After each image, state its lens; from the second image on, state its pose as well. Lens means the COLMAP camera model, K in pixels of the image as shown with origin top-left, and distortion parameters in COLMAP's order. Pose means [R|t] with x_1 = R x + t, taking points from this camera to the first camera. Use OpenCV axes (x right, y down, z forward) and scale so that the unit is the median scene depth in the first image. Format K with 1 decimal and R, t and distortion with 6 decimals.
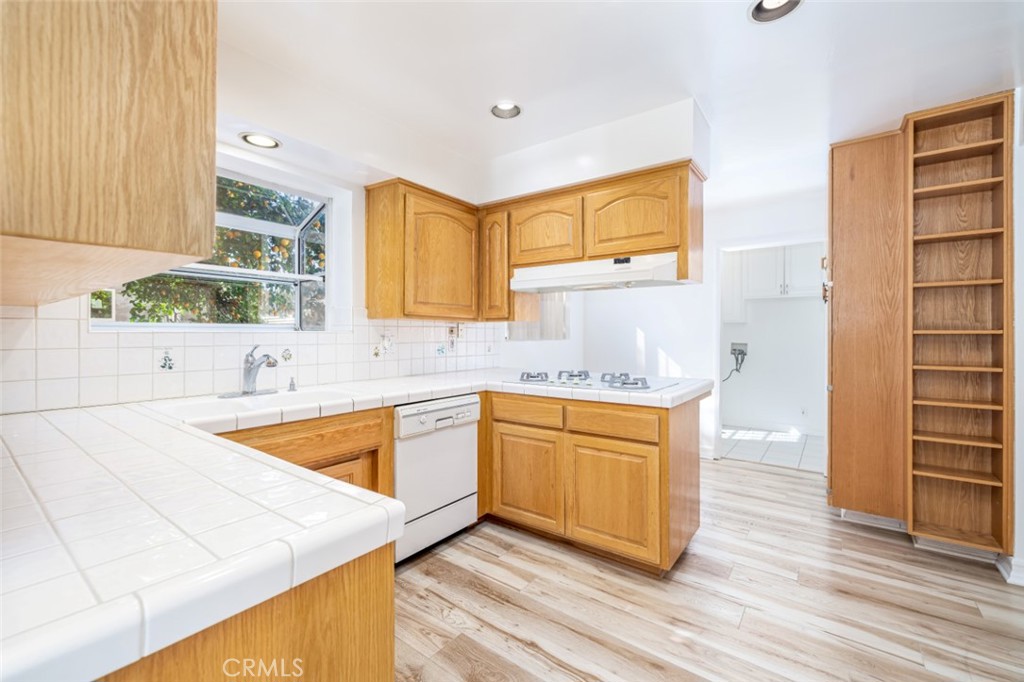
lens RADIAL K [[433.2, 0, 508.3], [0, 433.2, 332.4], [0, 0, 1]] dist [0.000631, -0.000295]
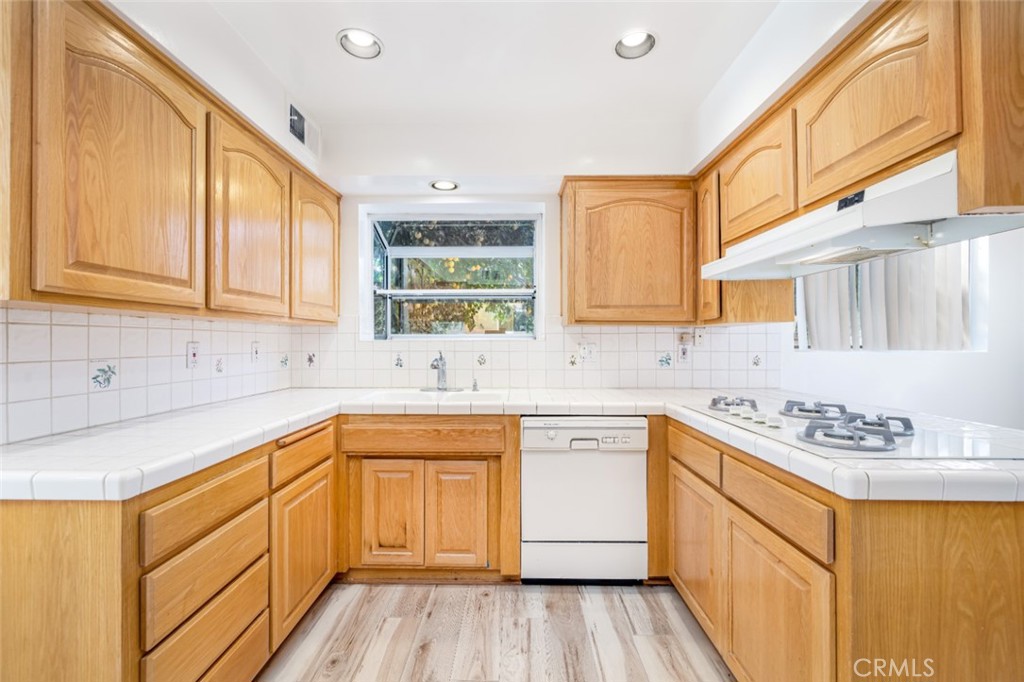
lens RADIAL K [[428.7, 0, 512.0], [0, 428.7, 341.0], [0, 0, 1]] dist [-0.001728, -0.000248]
pose [[0.590471, -0.005112, -0.807042, 0.463741], [0.002811, 0.999987, -0.004278, 0.006314], [0.807054, 0.000257, 0.590478, 0.384731]]
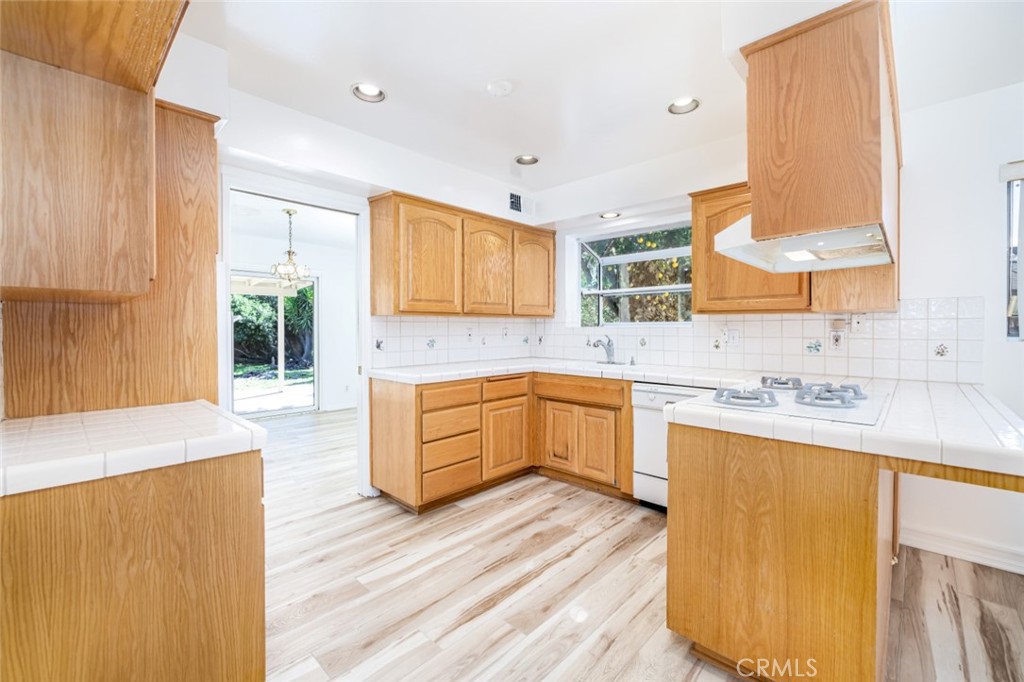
lens RADIAL K [[433.2, 0, 508.3], [0, 433.2, 332.4], [0, 0, 1]] dist [0.000631, -0.000295]
pose [[-0.116758, 0.006640, -0.993138, 1.039478], [0.000680, 0.999978, 0.006605, 0.006998], [0.993160, 0.000095, -0.116760, 0.708418]]
